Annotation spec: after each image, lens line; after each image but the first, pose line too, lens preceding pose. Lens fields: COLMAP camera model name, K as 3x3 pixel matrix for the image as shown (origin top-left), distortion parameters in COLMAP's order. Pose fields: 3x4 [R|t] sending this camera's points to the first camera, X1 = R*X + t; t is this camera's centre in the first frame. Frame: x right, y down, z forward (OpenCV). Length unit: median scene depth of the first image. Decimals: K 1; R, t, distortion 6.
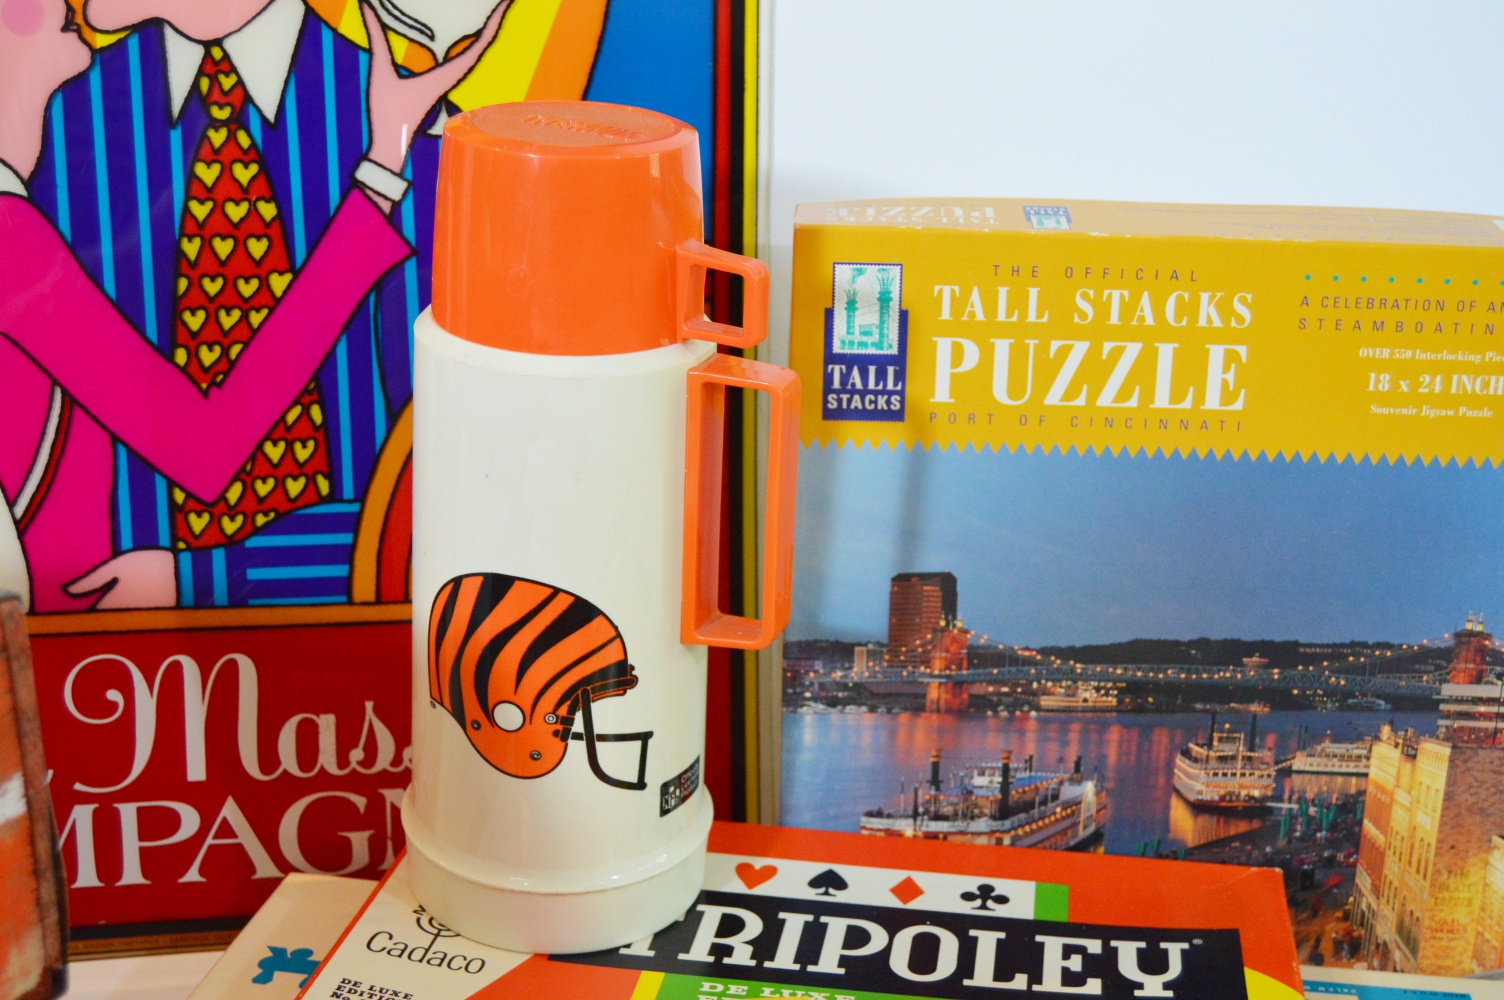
lens RADIAL K [[2020.4, 0, 763.8], [0, 2020.4, 513.4], [0, 0, 1]] dist [-0.037410, -0.026450]
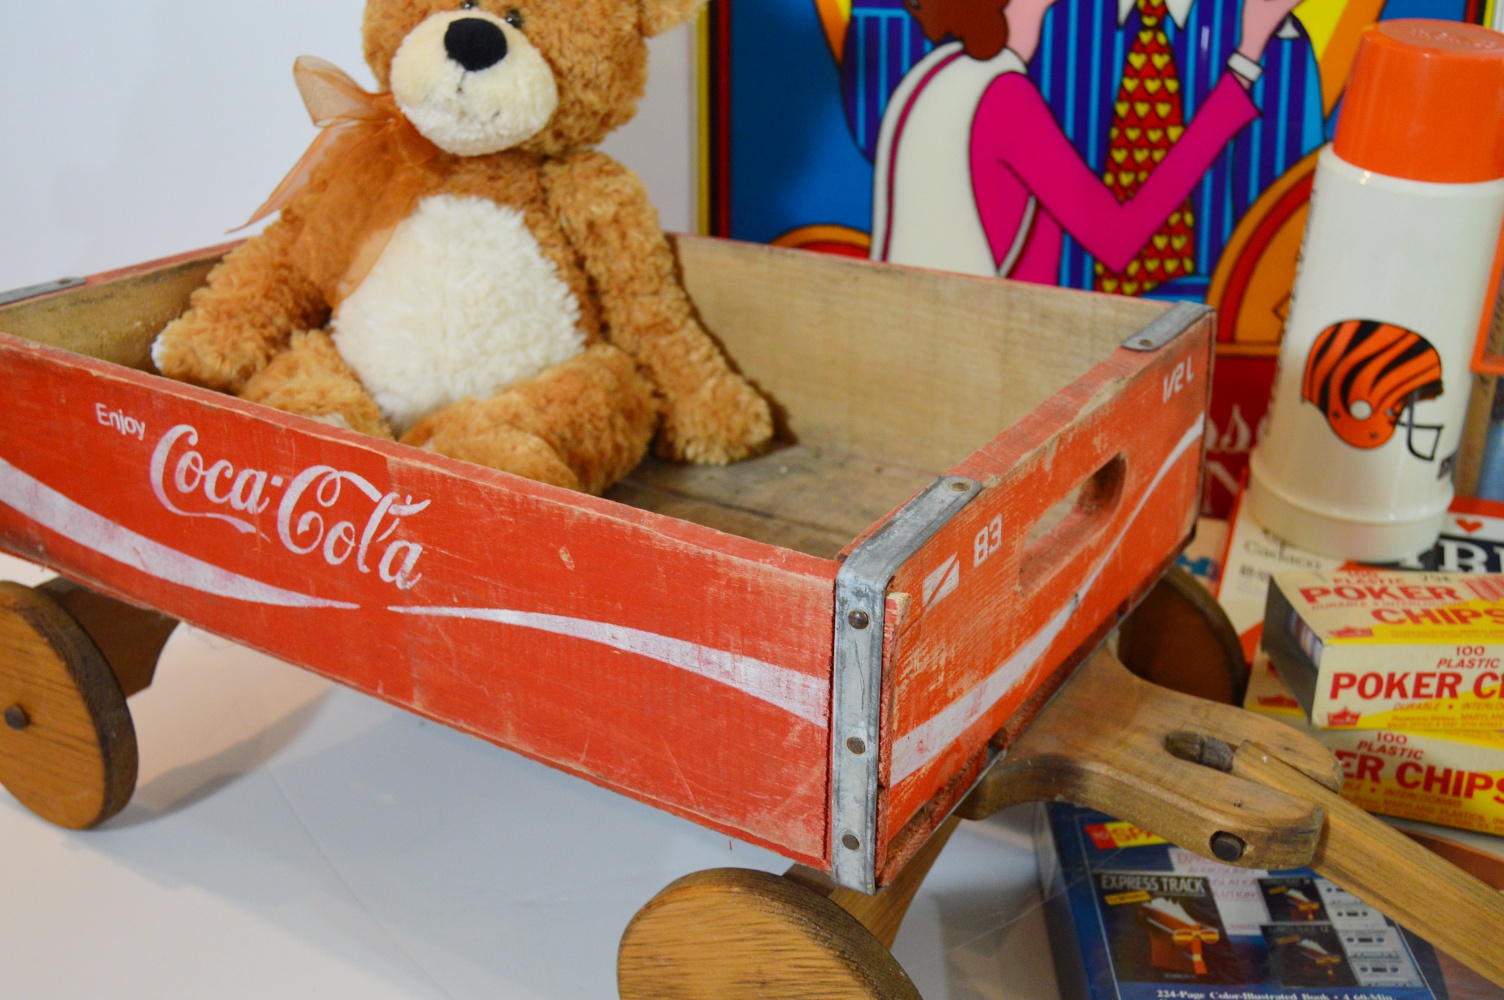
lens RADIAL K [[1599.8, 0, 749.8], [0, 1599.8, 515.1], [0, 0, 1]] dist [-0.061441, -0.005724]
pose [[0.978155, 0.060187, -0.198973, -0.301831], [-0.035809, 0.991645, 0.123925, 0.038737], [0.204769, -0.114093, 0.972138, -0.296087]]
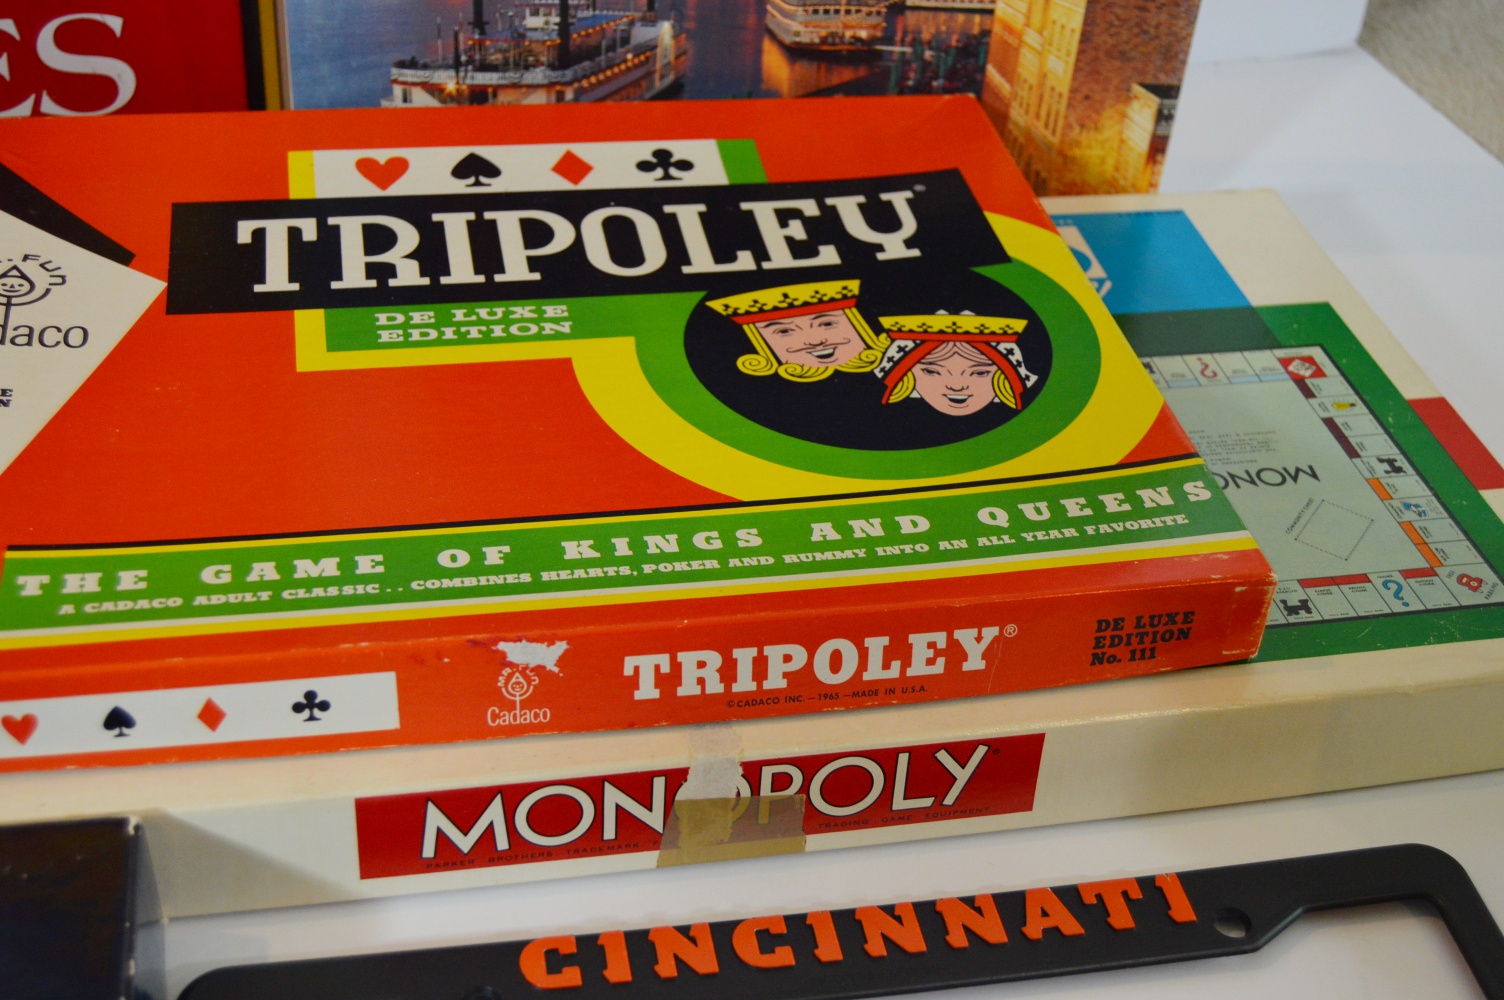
lens RADIAL K [[2020.4, 0, 763.8], [0, 2020.4, 513.4], [0, 0, 1]] dist [-0.037410, -0.026450]
pose [[0.937414, -0.172023, 0.302758, -0.126436], [0.049124, 0.926089, 0.374092, 0.012273], [-0.344733, -0.335807, 0.876580, 0.194816]]
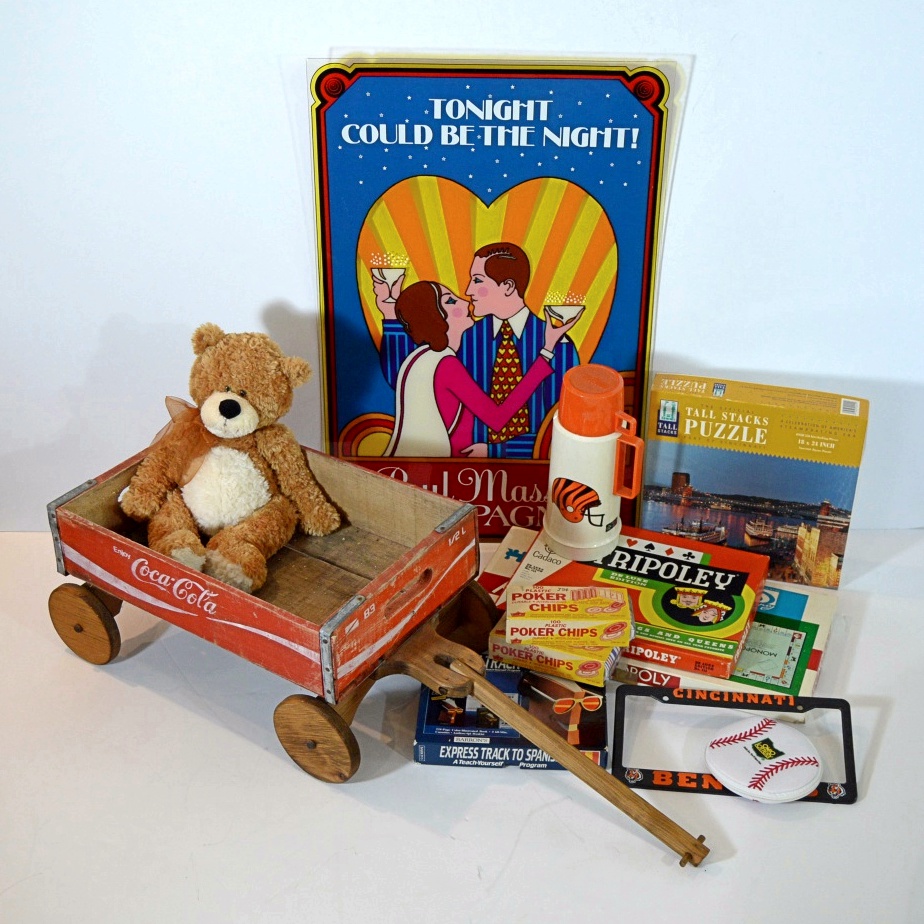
lens RADIAL K [[1388.5, 0, 462.0], [0, 1388.5, 462.0], [0, 0, 1]] dist [-0.098897, 0.083872]
pose [[0.973281, 0.098961, -0.207197, 0.212104], [-0.042323, 0.964216, 0.261719, -0.644971], [0.225682, -0.245958, 0.942641, -1.526055]]
